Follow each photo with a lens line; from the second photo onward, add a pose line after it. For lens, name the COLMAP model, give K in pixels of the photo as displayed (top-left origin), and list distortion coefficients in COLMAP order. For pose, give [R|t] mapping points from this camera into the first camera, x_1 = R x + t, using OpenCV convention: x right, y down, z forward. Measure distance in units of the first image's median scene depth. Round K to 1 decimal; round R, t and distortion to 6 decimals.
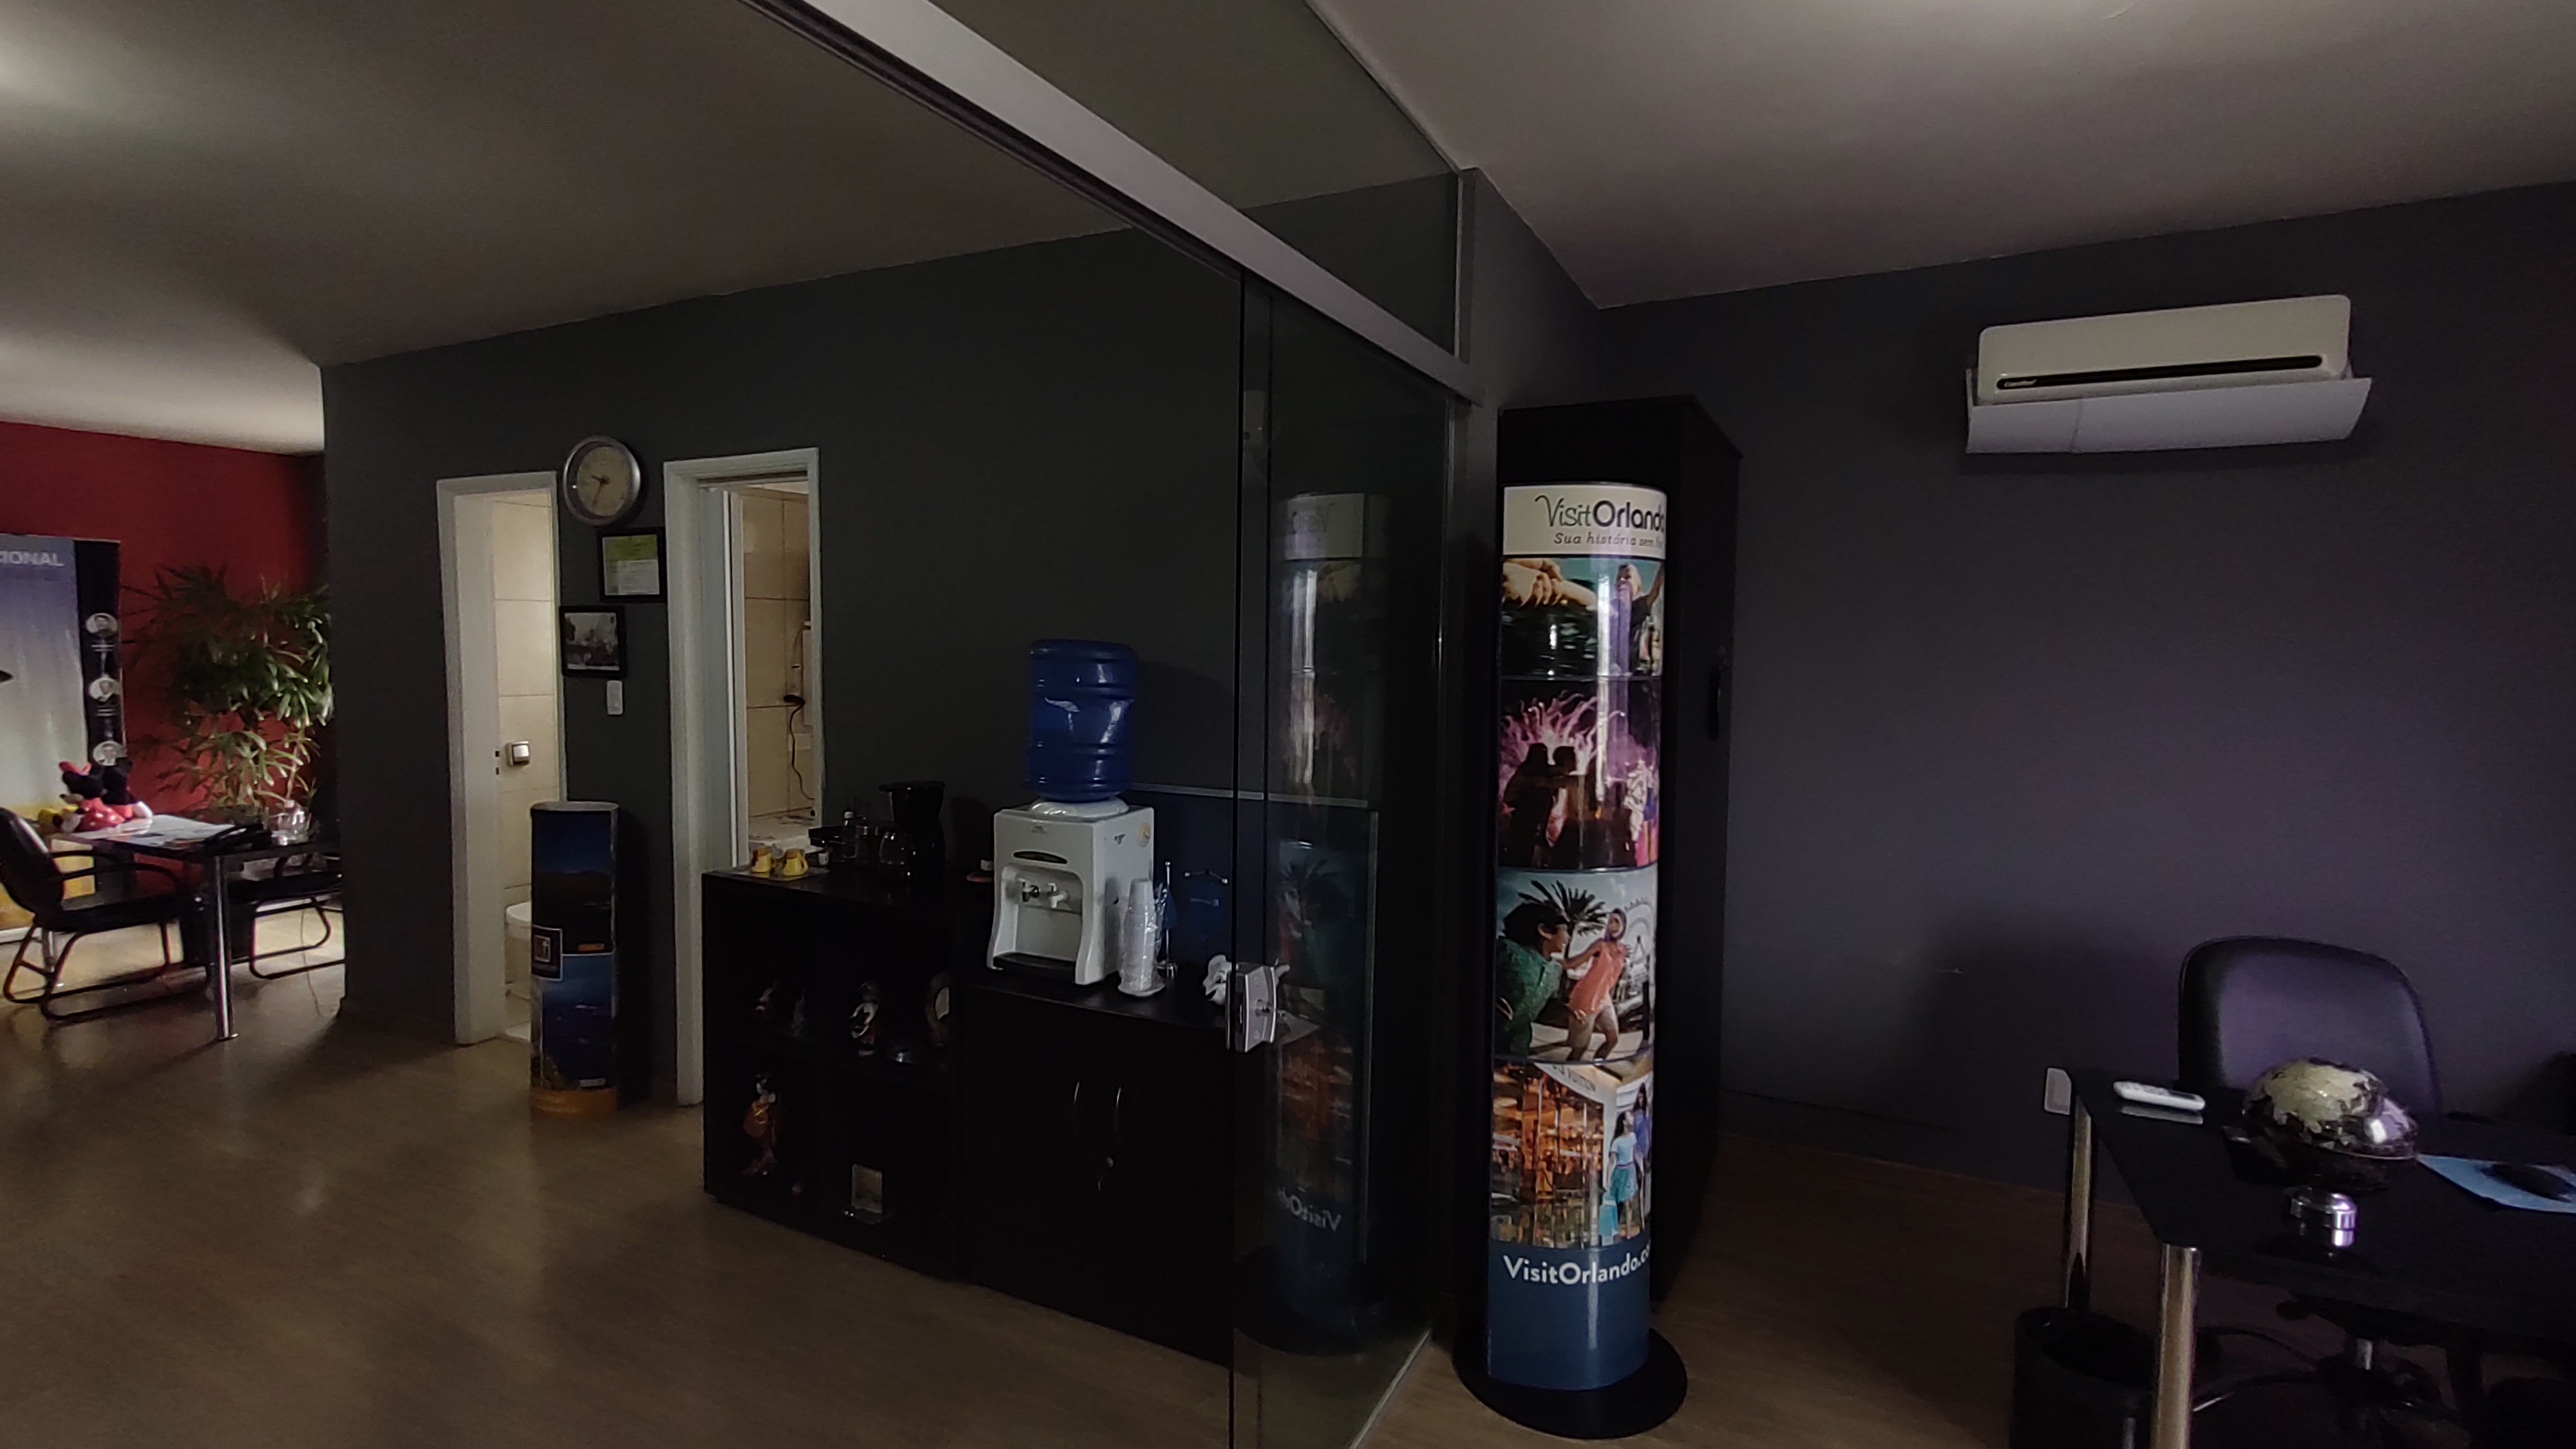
lens RADIAL K [[1149.9, 0, 1305.9], [0, 1149.9, 709.8], [0, 0, 1]] dist [0.006003, -0.001322]
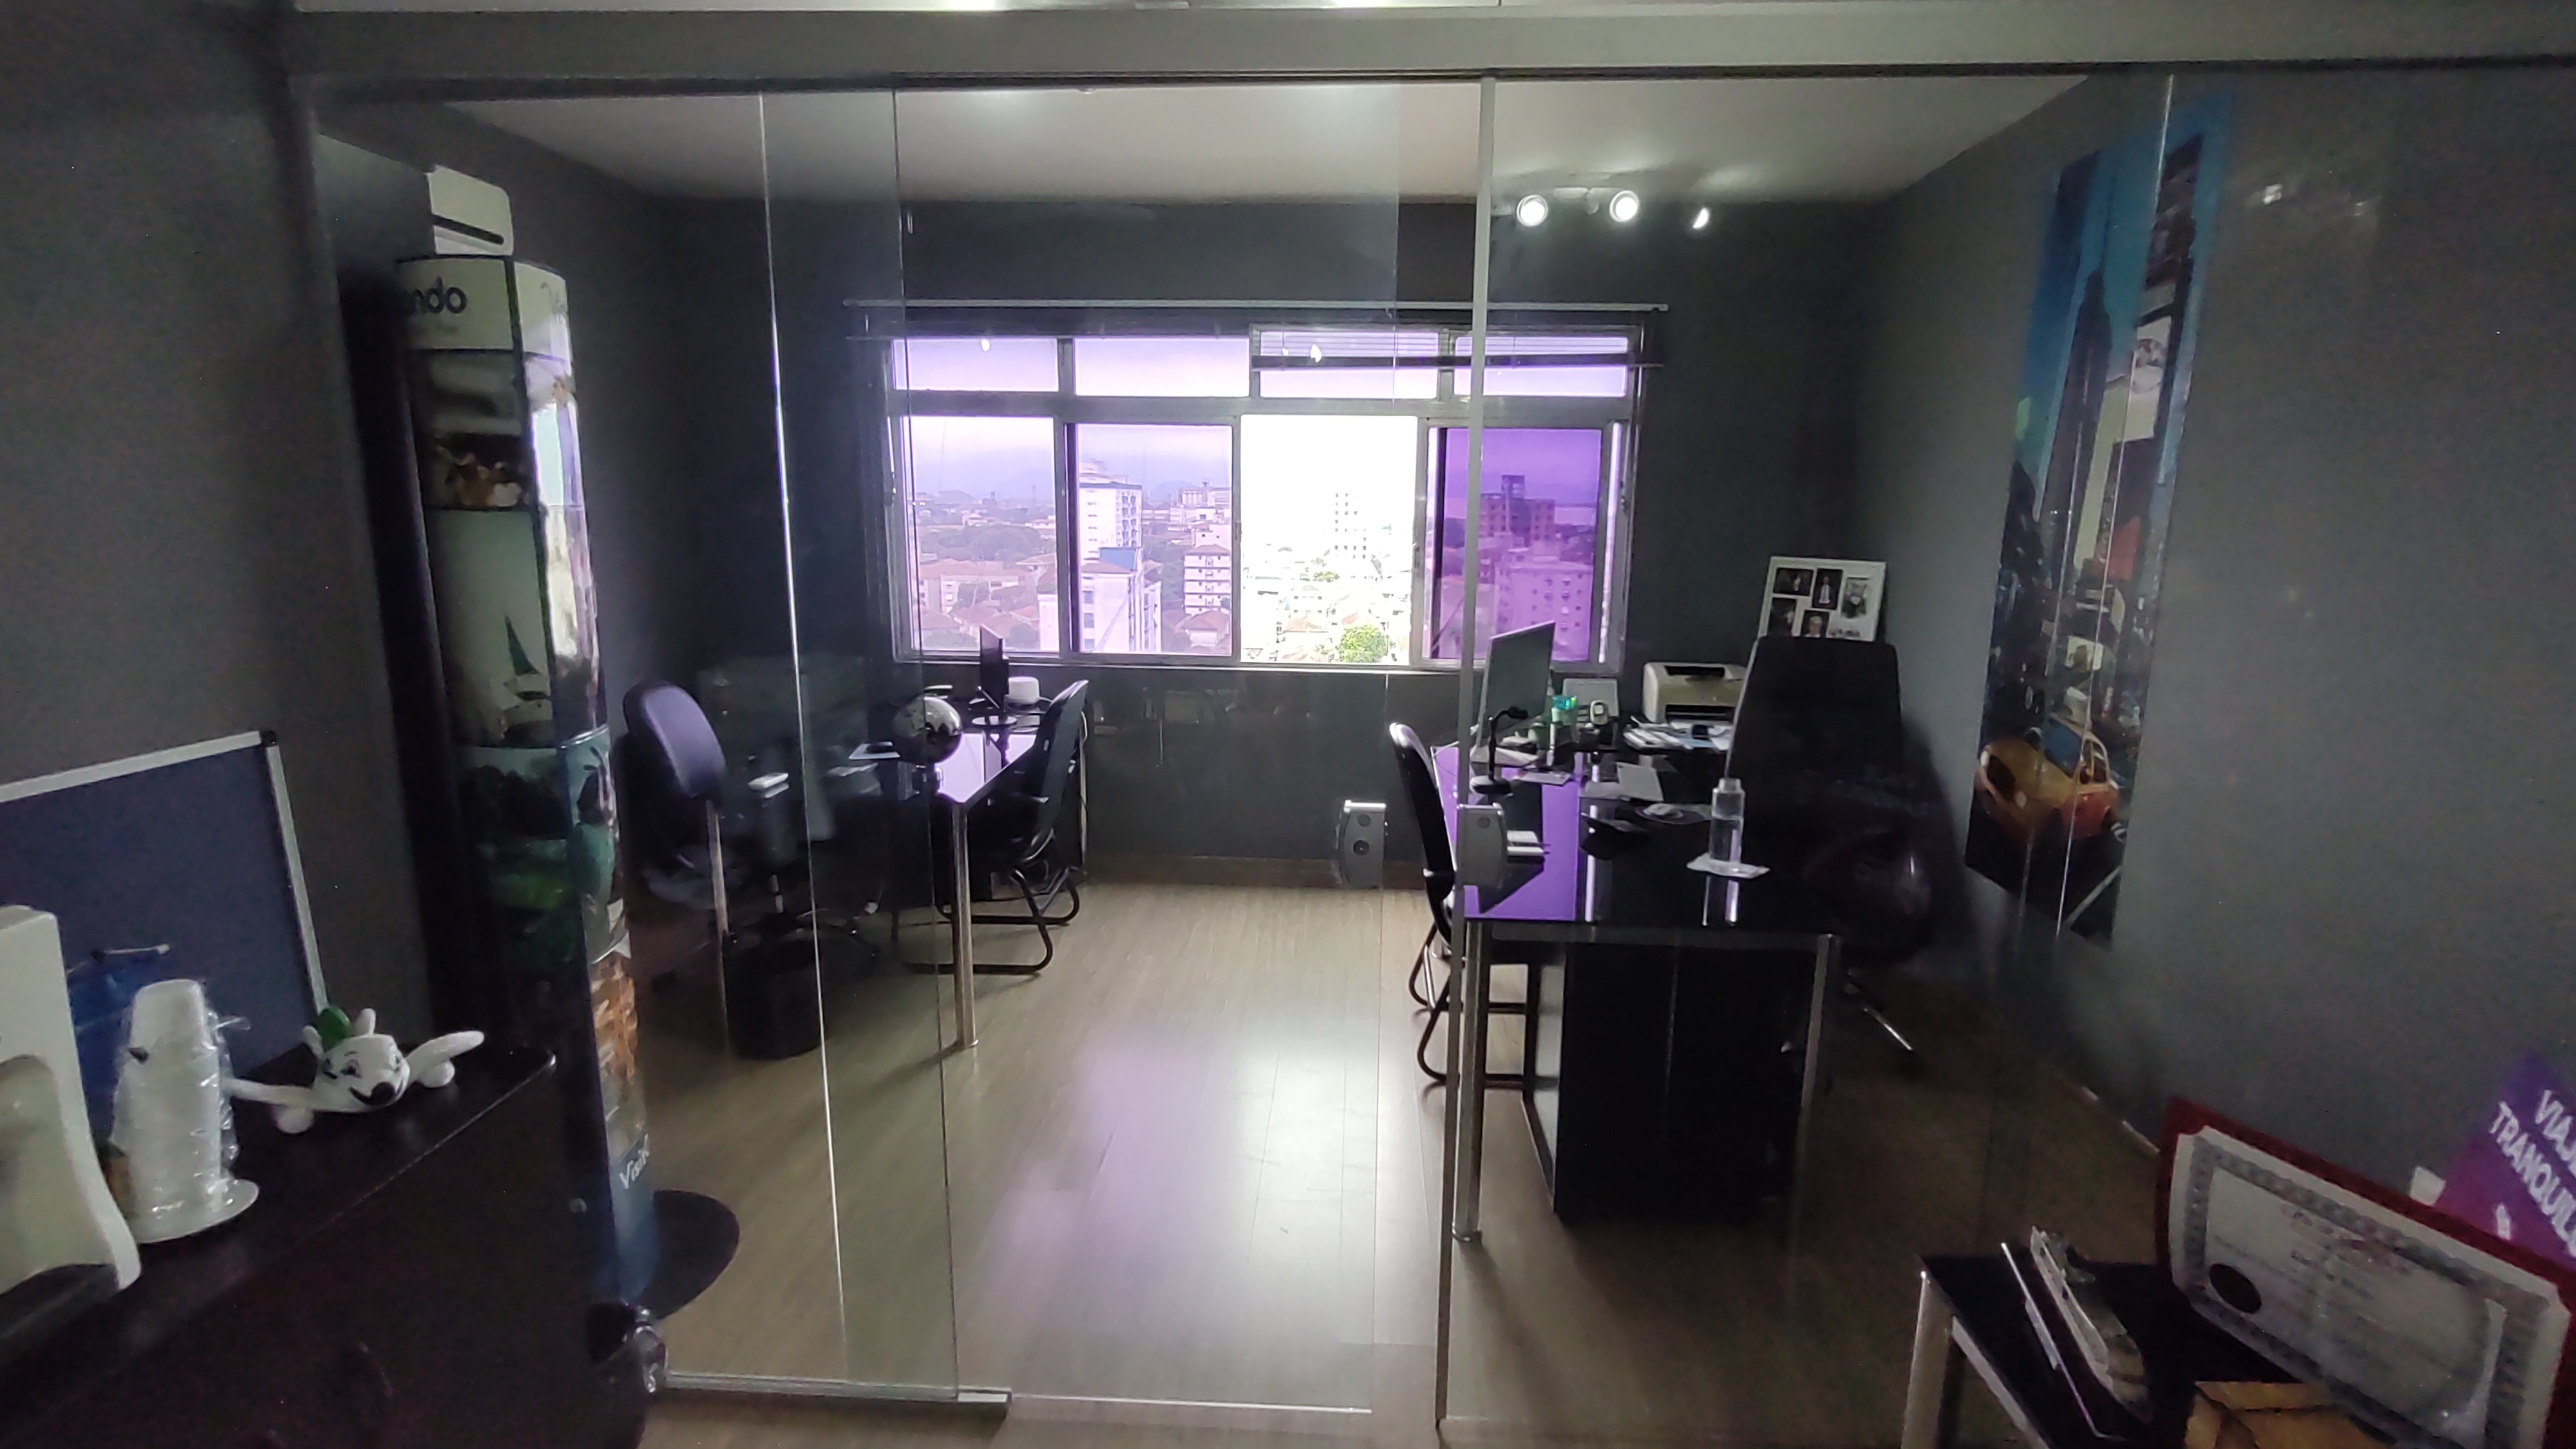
lens RADIAL K [[1149.9, 0, 1309.9], [0, 1149.9, 691.2], [0, 0, 1]] dist [0.006003, -0.001322]
pose [[-0.396283, -0.167683, 0.902686, -0.671443], [0.039829, 0.979115, 0.199366, -0.036014], [-0.917264, 0.114958, -0.381328, 0.708708]]
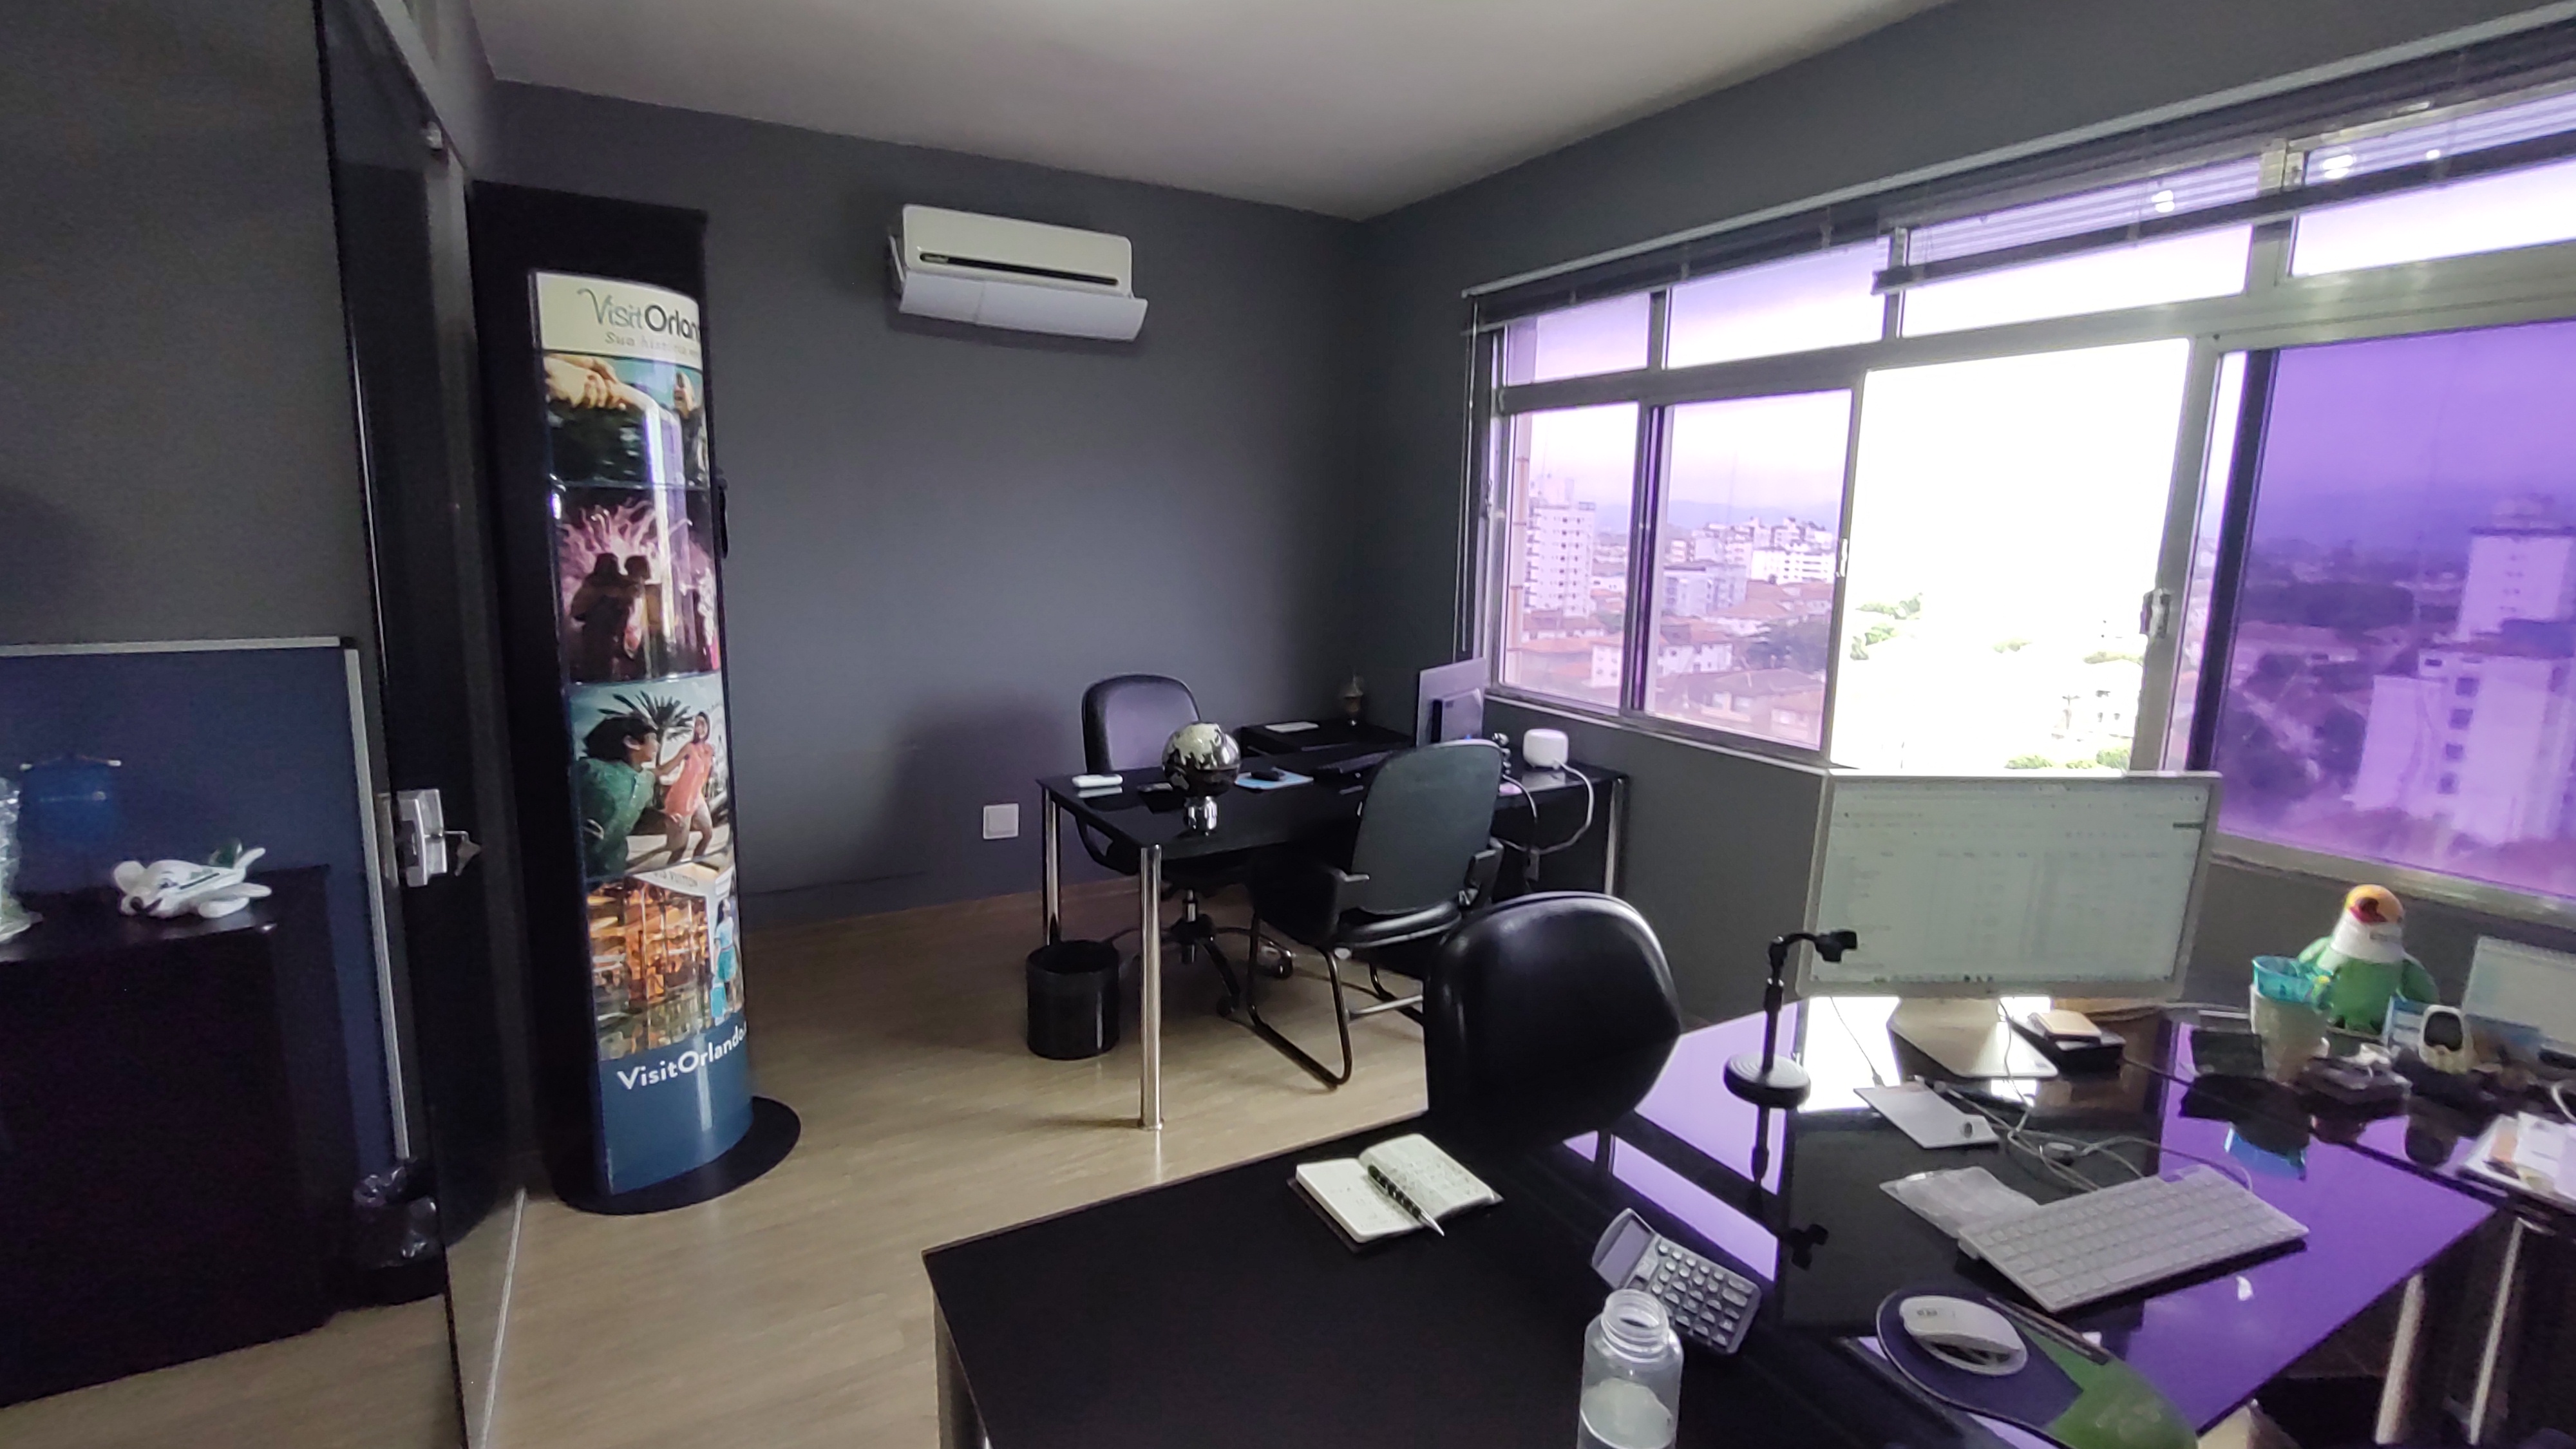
lens RADIAL K [[1149.9, 0, 1302.1], [0, 1149.9, 701.5], [0, 0, 1]] dist [0.006003, -0.001322]
pose [[0.565117, -0.125981, 0.815335, -0.233346], [0.033776, 0.990977, 0.129710, 0.039875], [-0.824319, -0.045763, 0.564273, -0.033976]]
